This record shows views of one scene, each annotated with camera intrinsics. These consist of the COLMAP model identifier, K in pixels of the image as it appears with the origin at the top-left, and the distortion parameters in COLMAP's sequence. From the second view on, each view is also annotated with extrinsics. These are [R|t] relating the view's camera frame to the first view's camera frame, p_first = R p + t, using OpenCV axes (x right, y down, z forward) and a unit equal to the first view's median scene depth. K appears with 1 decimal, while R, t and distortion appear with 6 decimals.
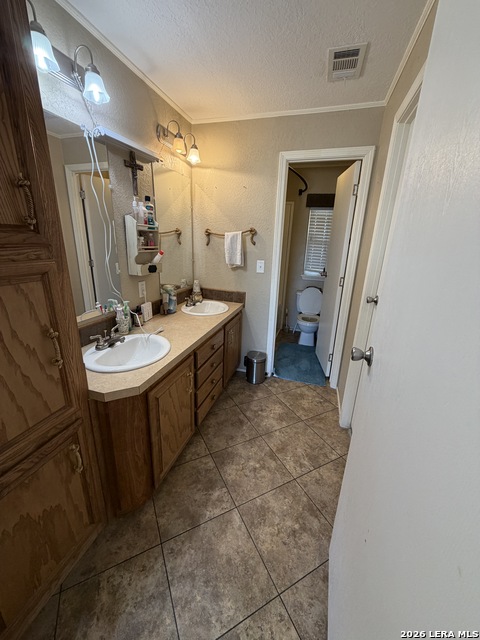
lens RADIAL K [[257.2, 0, 239.3], [0, 257.2, 319.3], [0, 0, 1]] dist [-0.012077, 0.000445]
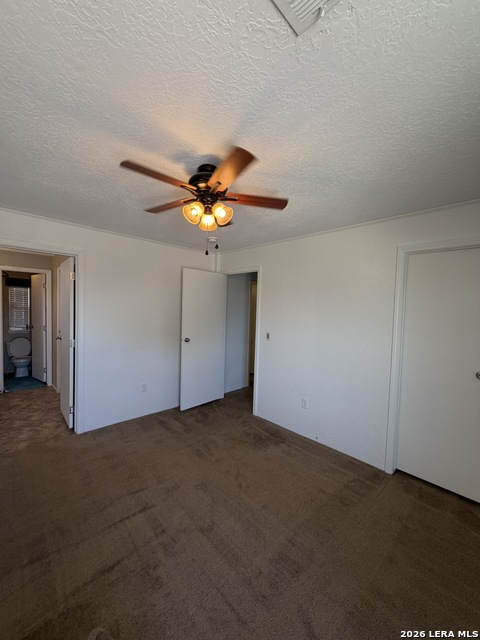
lens RADIAL K [[257.2, 0, 241.9], [0, 257.2, 322.0], [0, 0, 1]] dist [-0.012077, 0.000445]
pose [[0.482933, -0.059058, 0.873664, -0.725712], [0.243116, 0.967541, -0.068983, 0.386449], [-0.841232, 0.245716, 0.481615, -1.540189]]
